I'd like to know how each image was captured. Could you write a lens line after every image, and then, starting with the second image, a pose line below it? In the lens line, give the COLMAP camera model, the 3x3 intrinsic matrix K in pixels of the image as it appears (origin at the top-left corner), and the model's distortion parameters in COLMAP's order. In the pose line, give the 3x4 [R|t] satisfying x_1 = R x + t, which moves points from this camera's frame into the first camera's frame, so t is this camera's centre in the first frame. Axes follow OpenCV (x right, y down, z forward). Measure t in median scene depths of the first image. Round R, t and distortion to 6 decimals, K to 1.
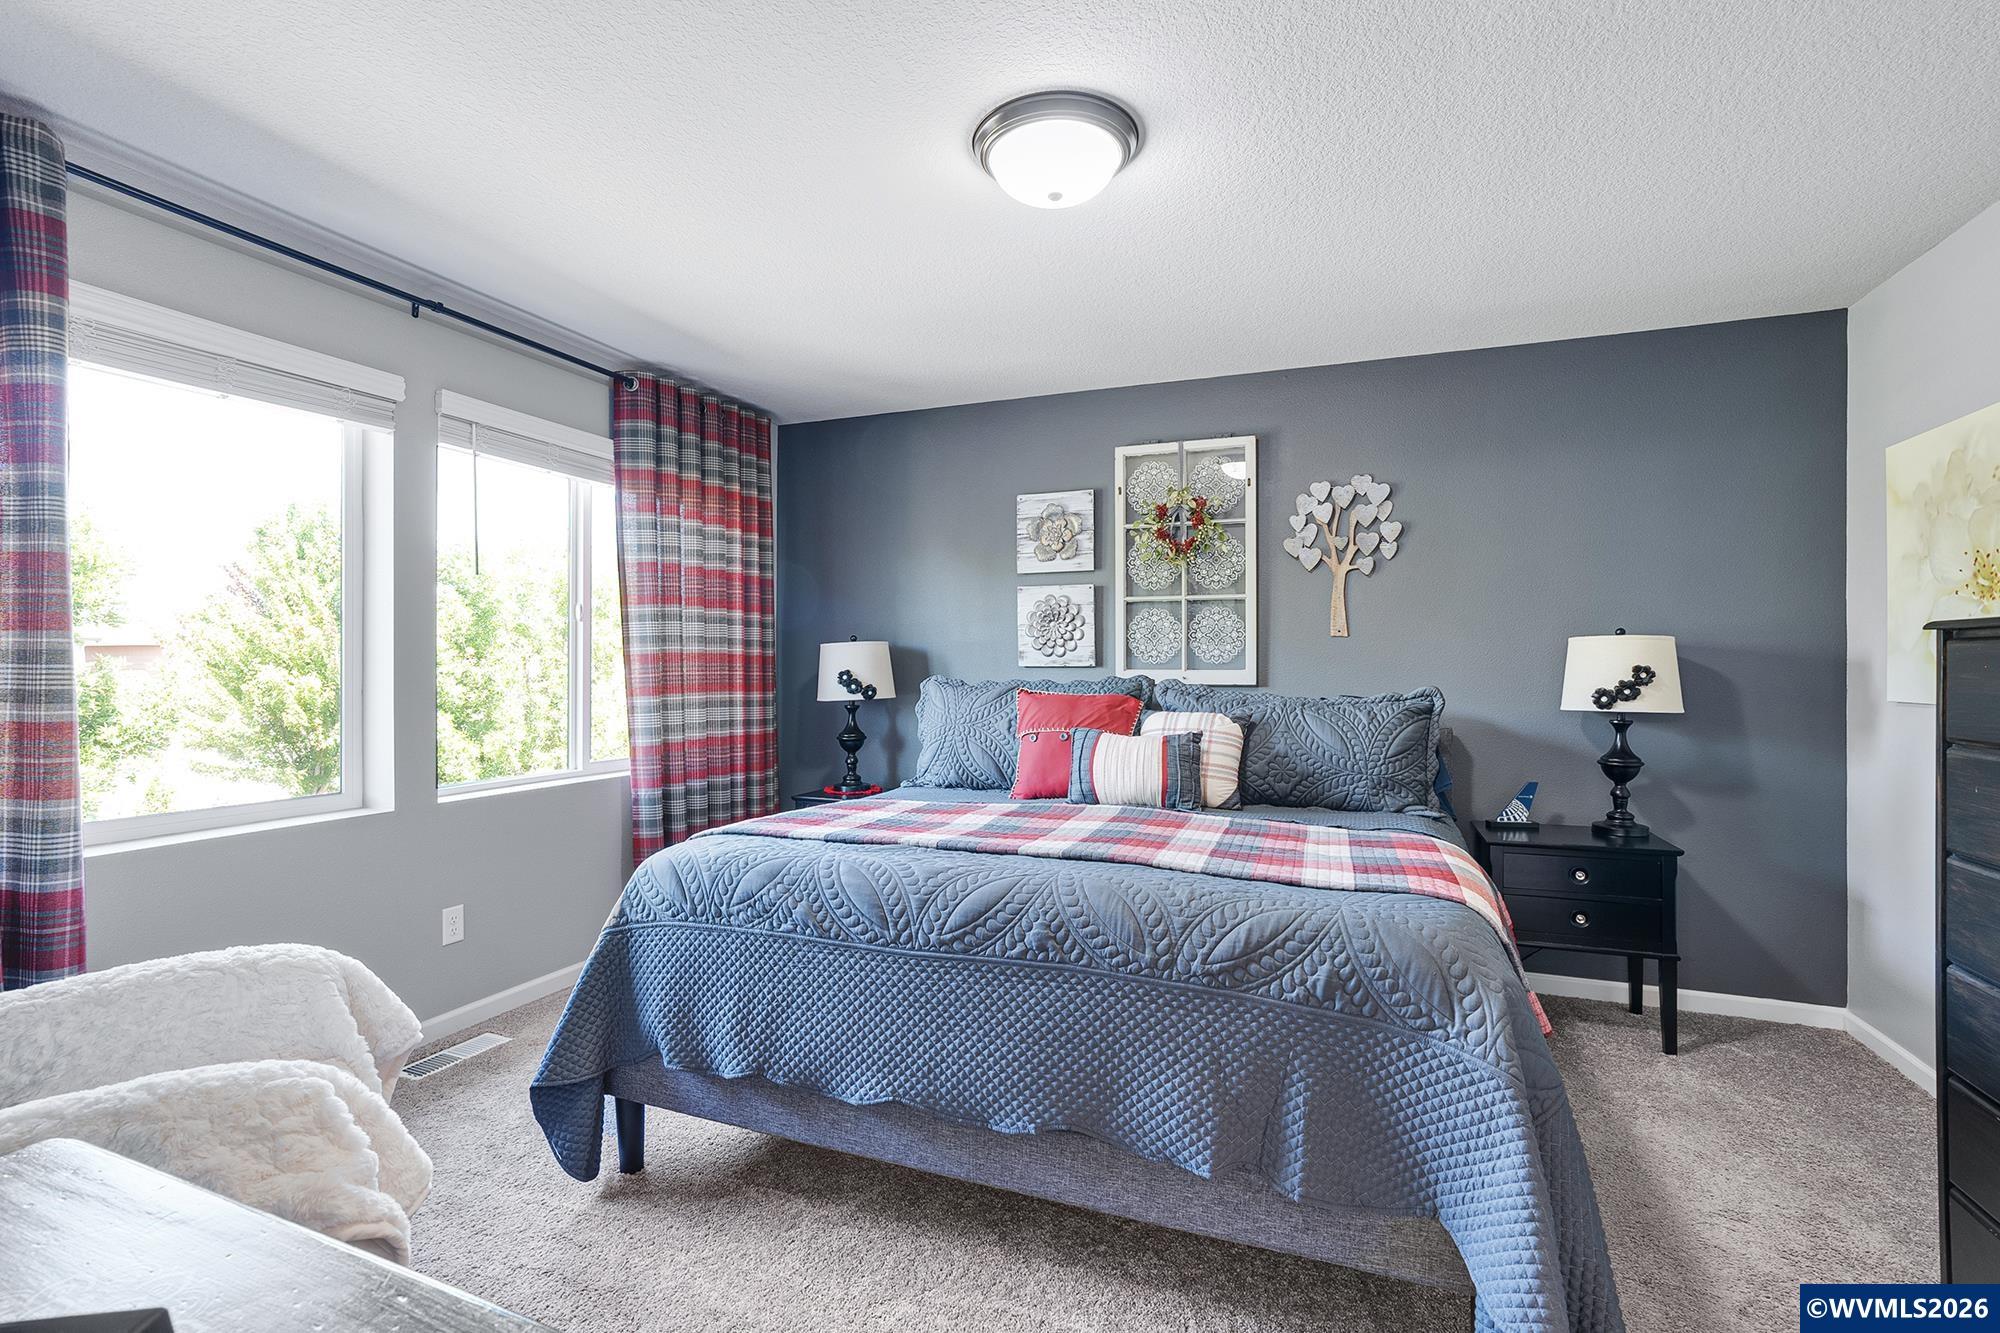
lens RADIAL K [[903.4, 0, 1013.4], [0, 903.4, 663.3], [0, 0, 1]] dist [-0.033618, 0.013125]
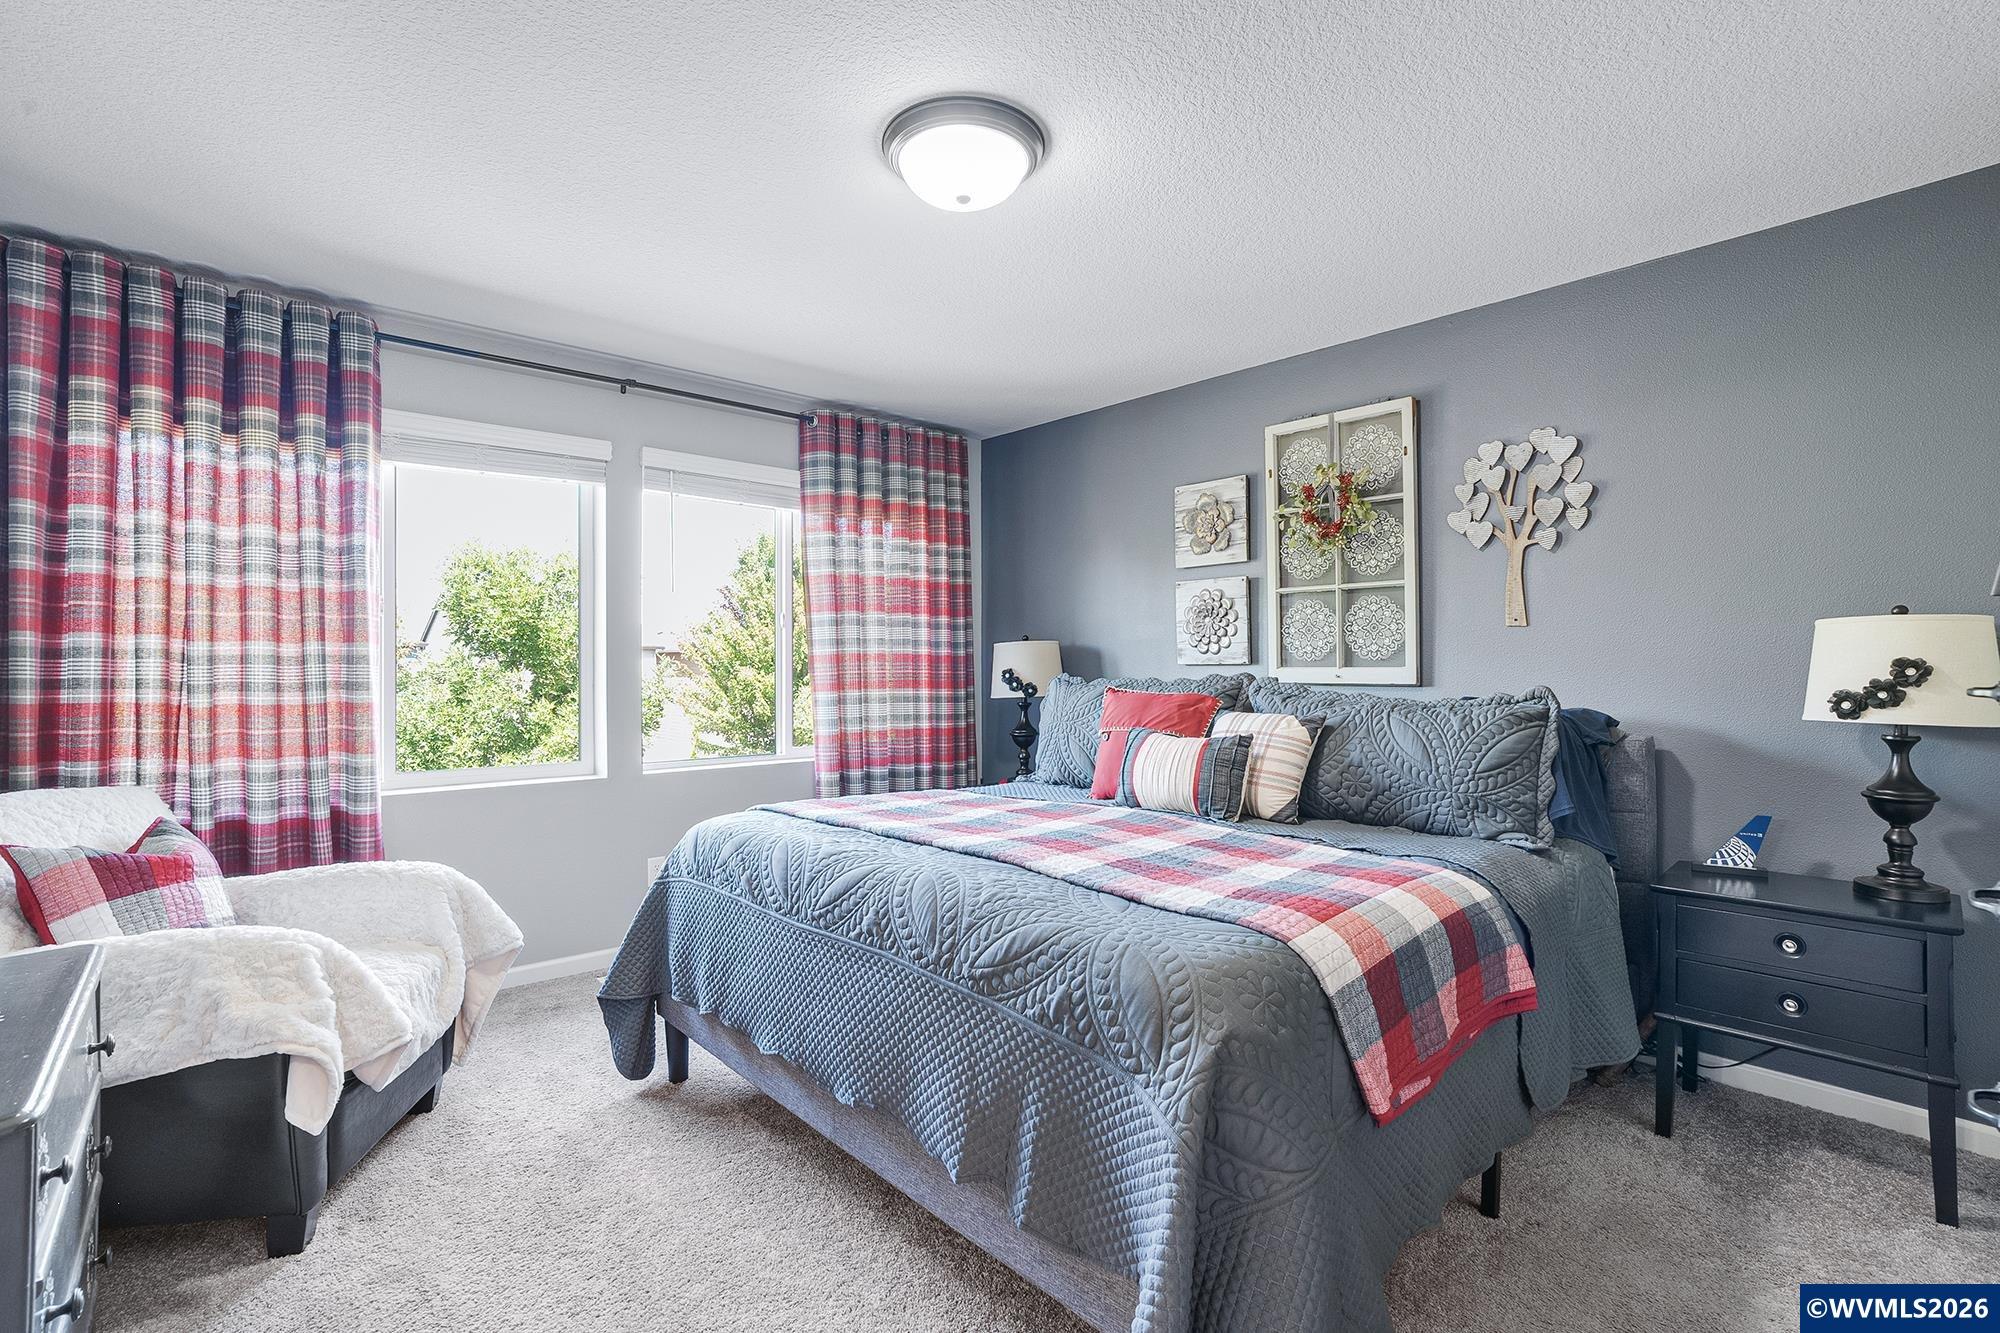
lens RADIAL K [[903.4, 0, 1025.8], [0, 903.4, 666.9], [0, 0, 1]] dist [-0.033618, 0.013125]
pose [[0.905440, -0.003722, -0.424458, 0.310603], [0.005754, 0.999977, 0.003505, 0.002168], [0.424435, -0.005616, 0.905441, 0.063775]]
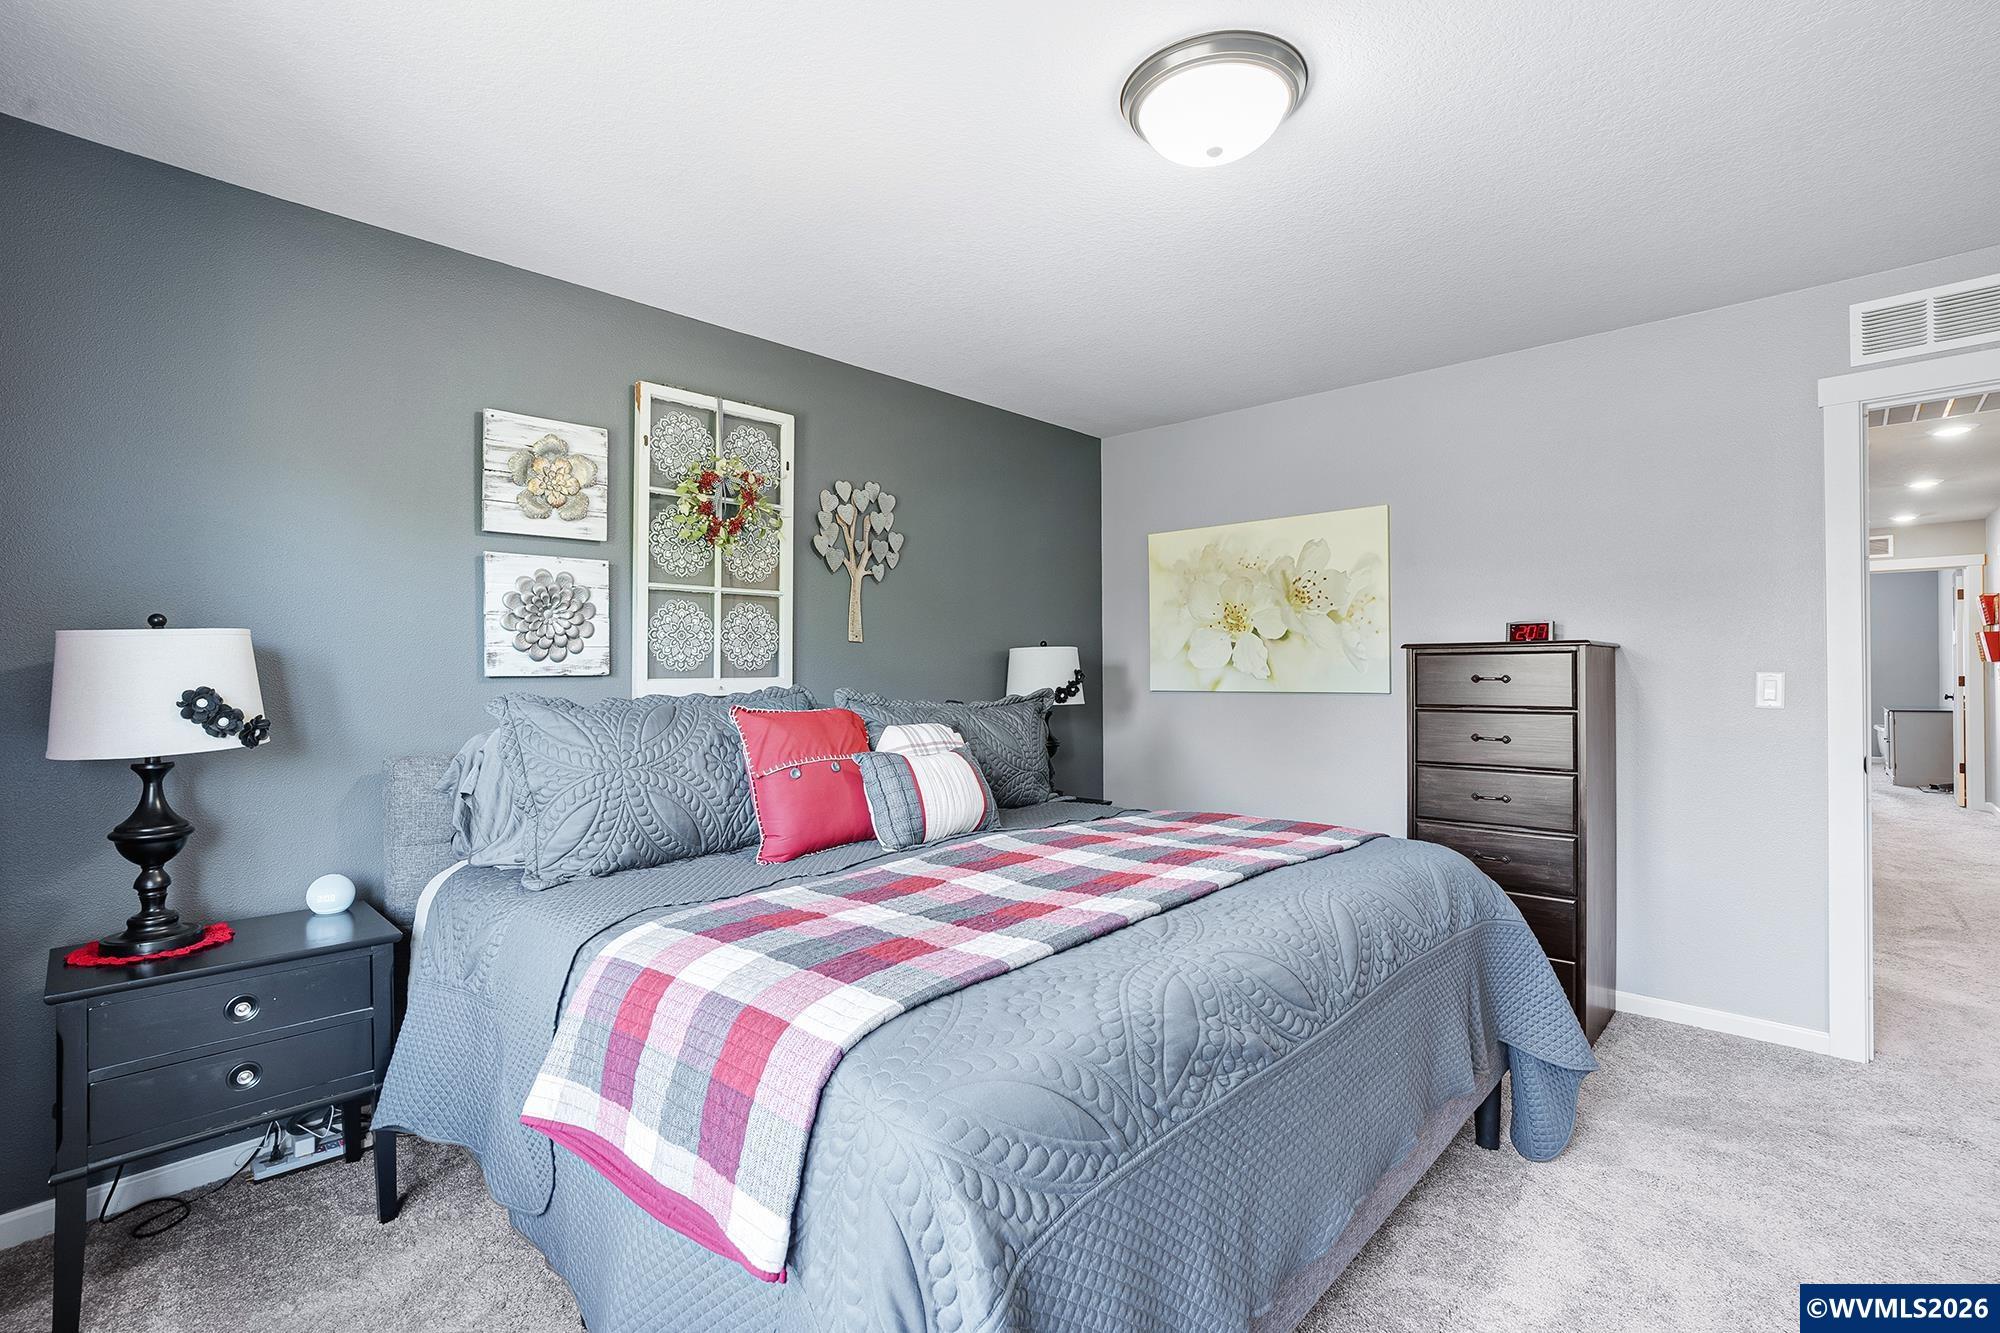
lens RADIAL K [[903.4, 0, 982.3], [0, 903.4, 655.9], [0, 0, 1]] dist [-0.033618, 0.013125]
pose [[0.392532, 0.009978, 0.919684, -0.503398], [0.005115, 0.999902, -0.013032, -0.001125], [-0.919724, 0.009820, 0.392443, 0.498457]]
